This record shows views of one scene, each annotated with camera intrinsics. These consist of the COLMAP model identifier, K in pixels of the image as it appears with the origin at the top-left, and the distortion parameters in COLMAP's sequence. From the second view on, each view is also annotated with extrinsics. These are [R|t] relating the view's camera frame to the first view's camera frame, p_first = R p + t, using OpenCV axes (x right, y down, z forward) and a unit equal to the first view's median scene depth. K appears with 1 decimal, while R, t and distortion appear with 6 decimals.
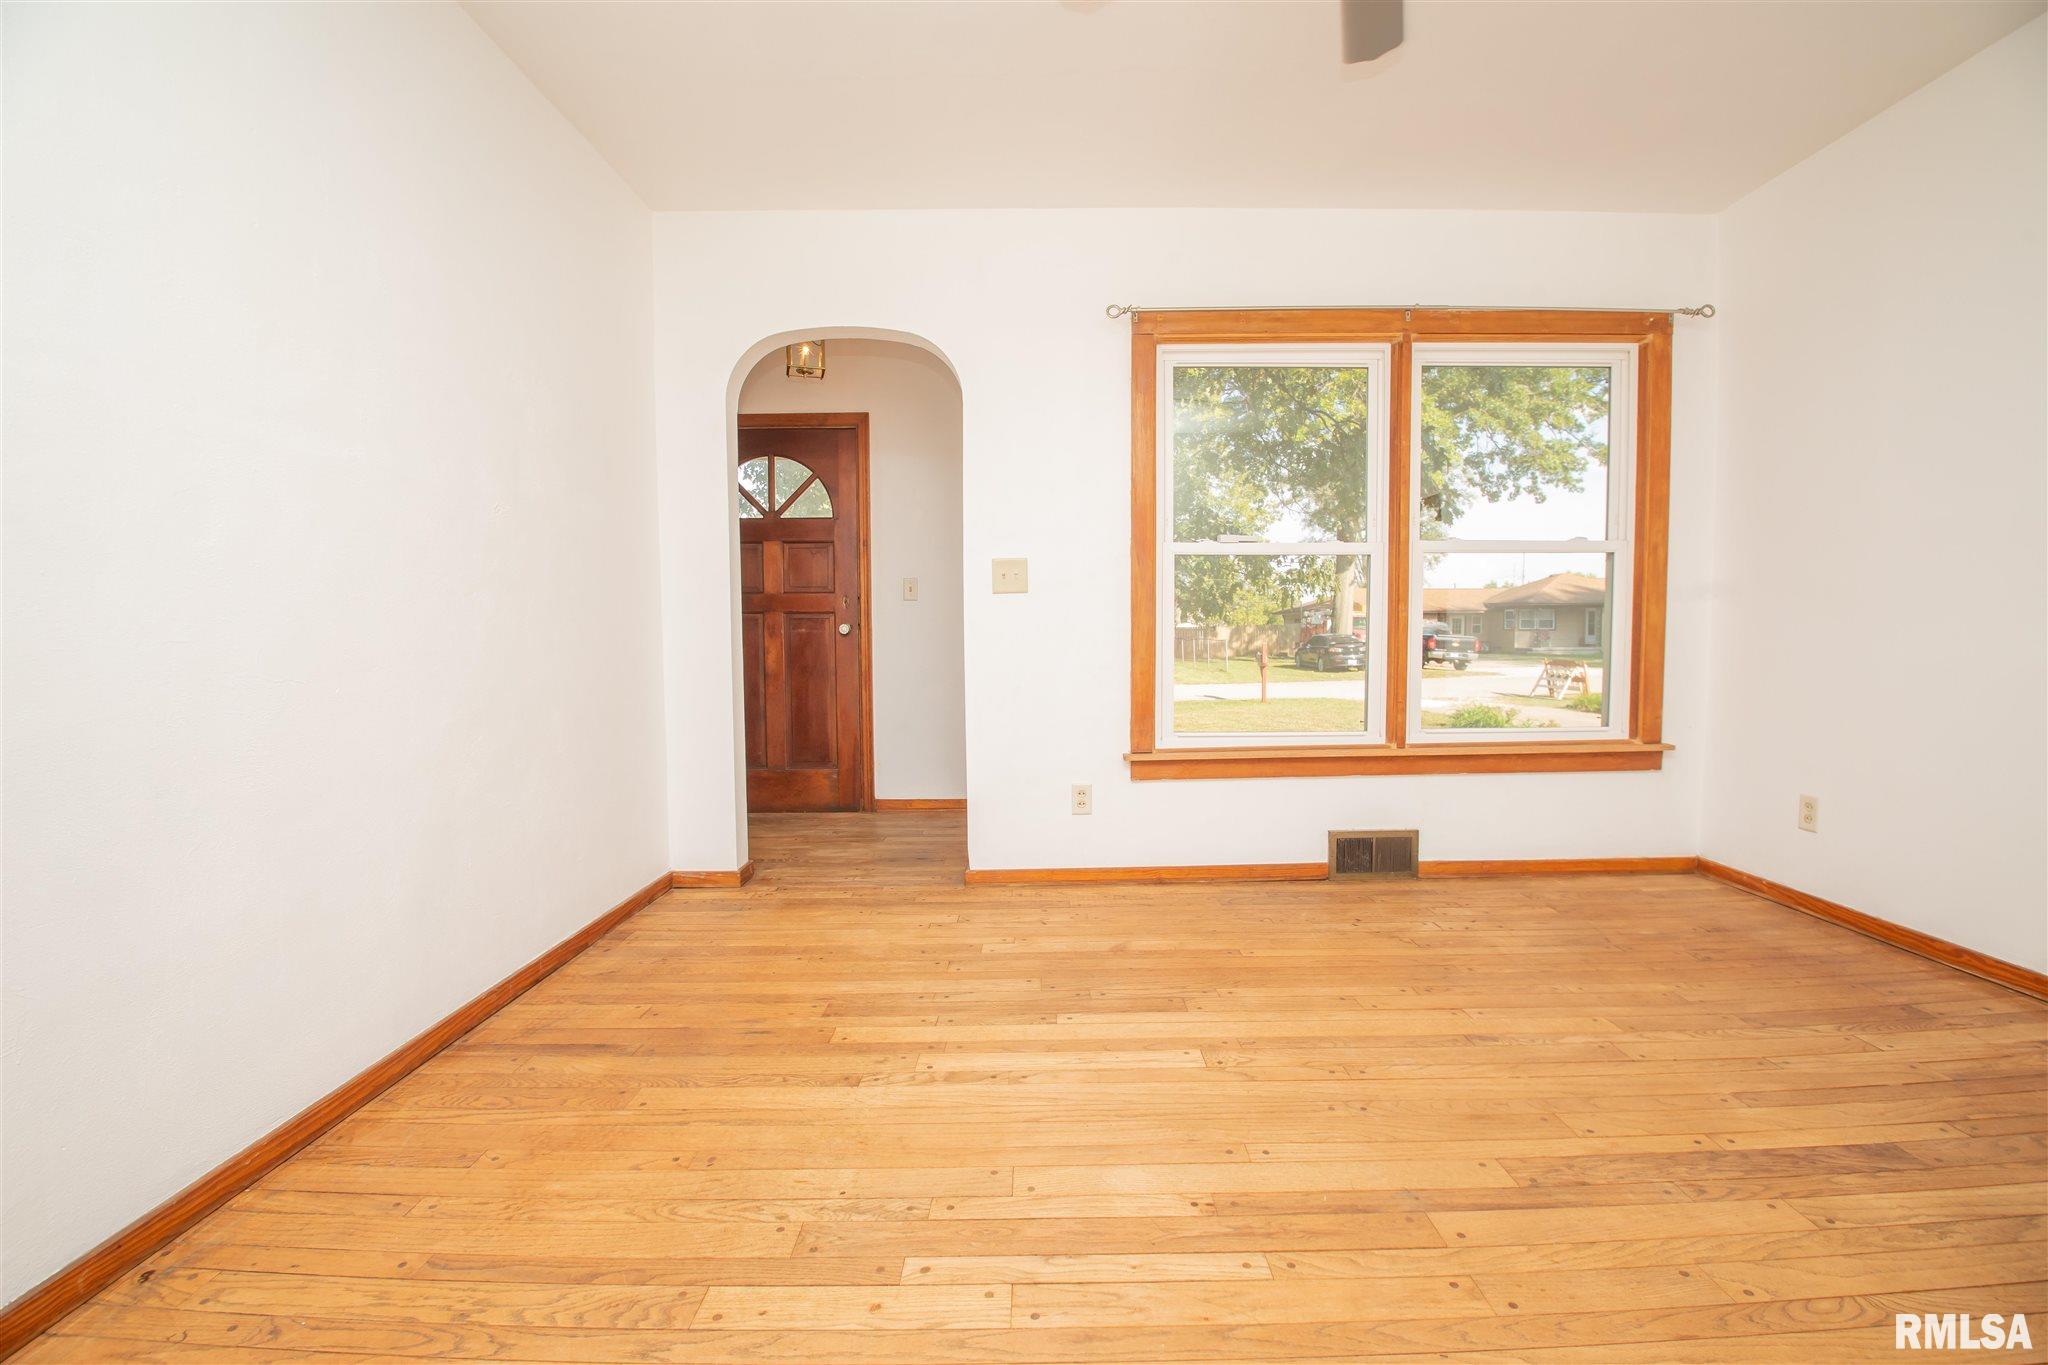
lens RADIAL K [[885.3, 0, 1018.5], [0, 885.3, 683.9], [0, 0, 1]] dist [-0.041287, -0.002538]
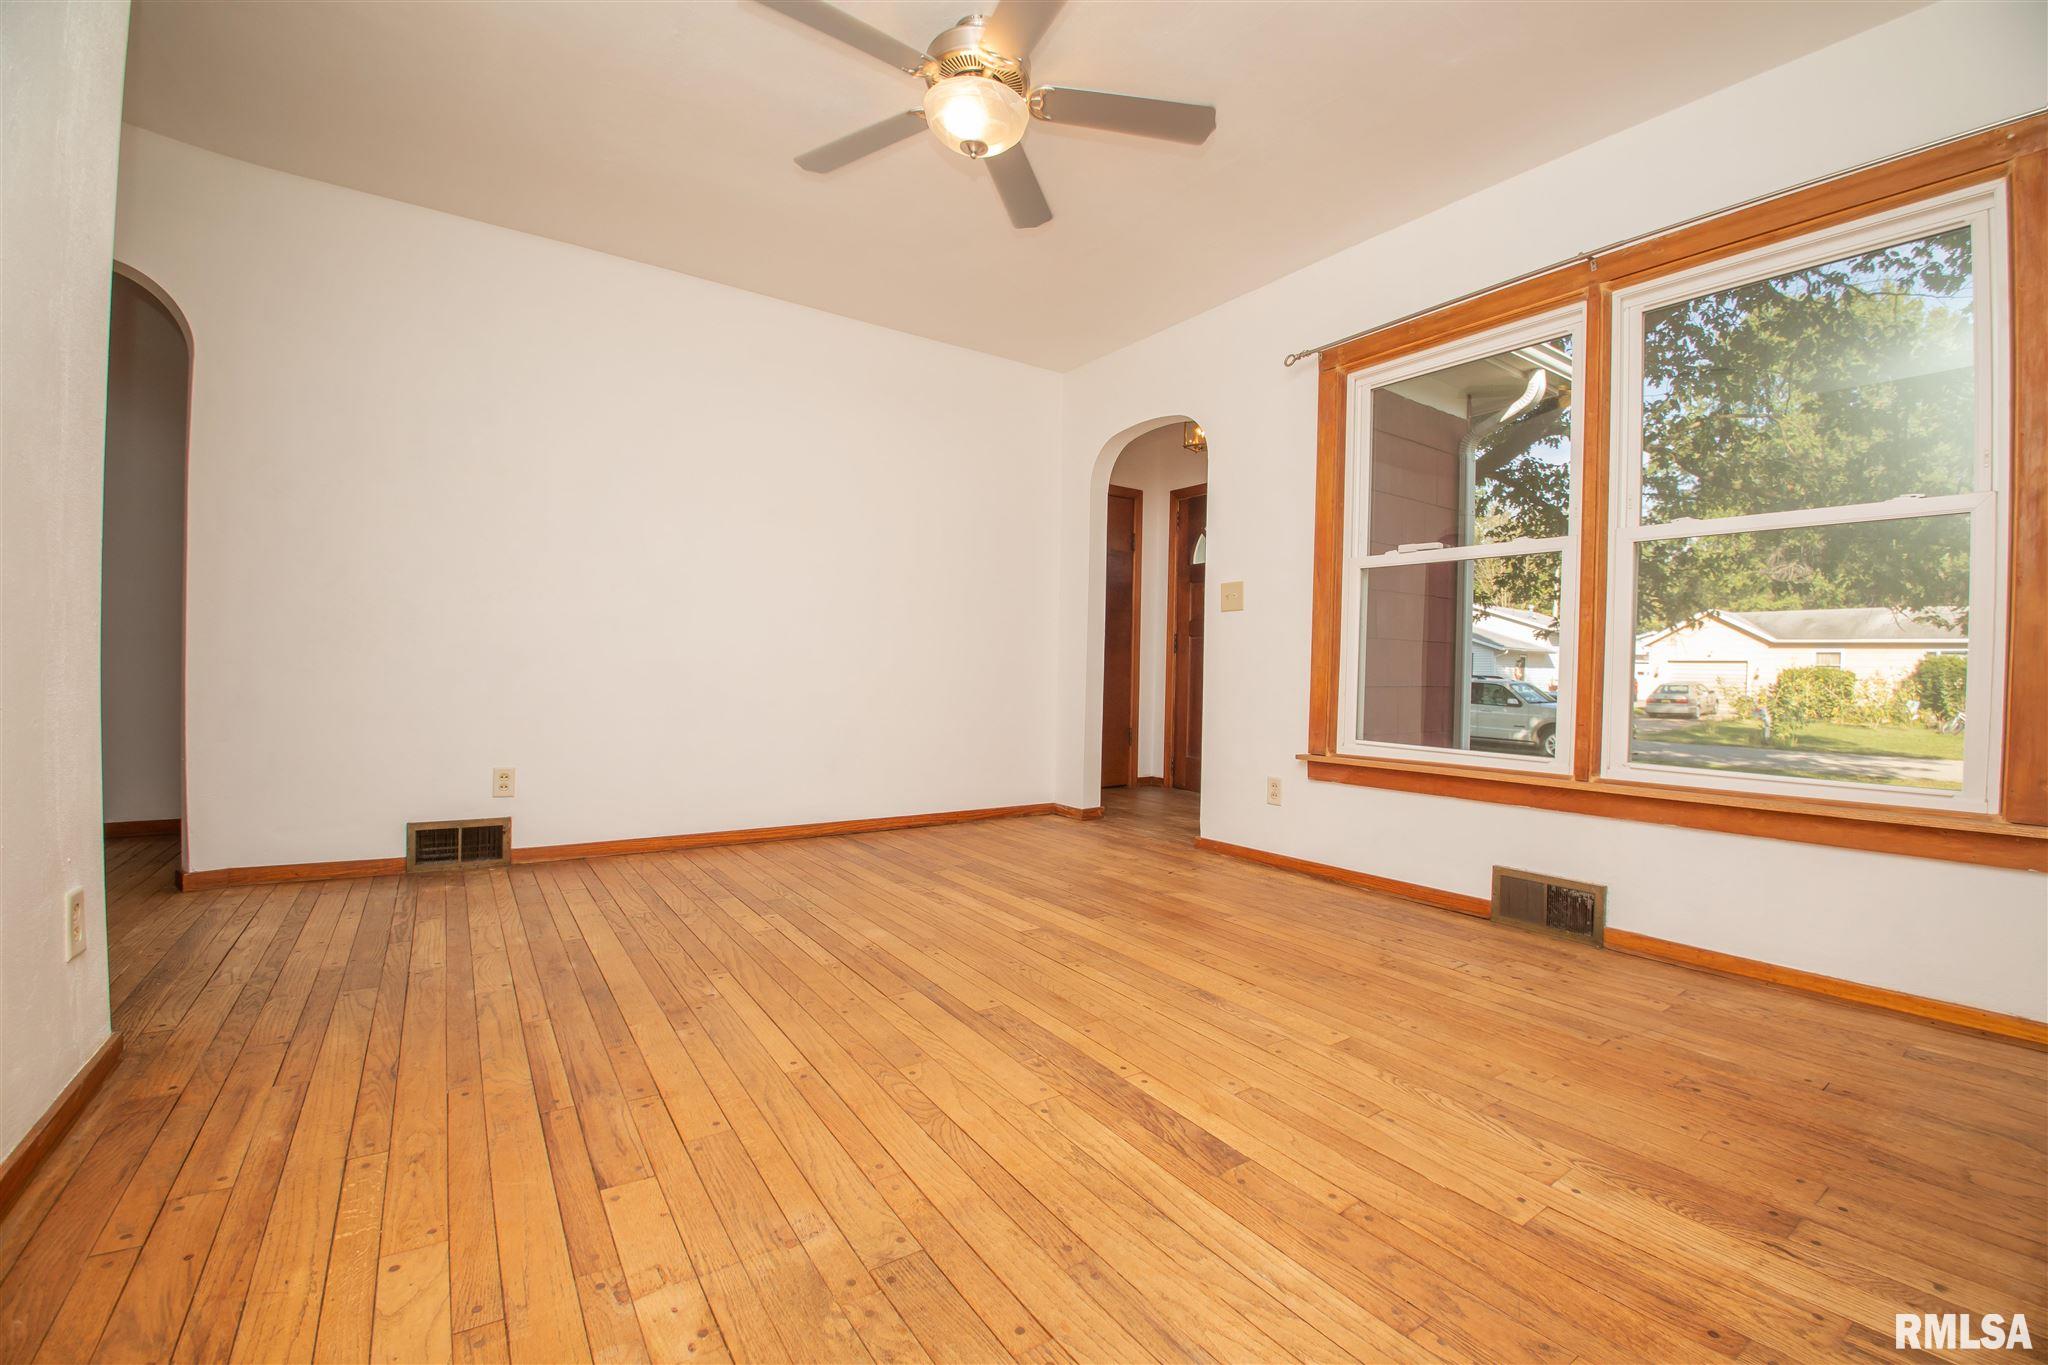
lens RADIAL K [[885.3, 0, 1032.7], [0, 885.3, 682.7], [0, 0, 1]] dist [-0.041287, -0.002538]
pose [[0.557802, 0.031467, -0.829377, 0.977980], [-0.076663, 0.996962, -0.013734, 0.038056], [0.826426, 0.071243, 0.558520, 0.134715]]
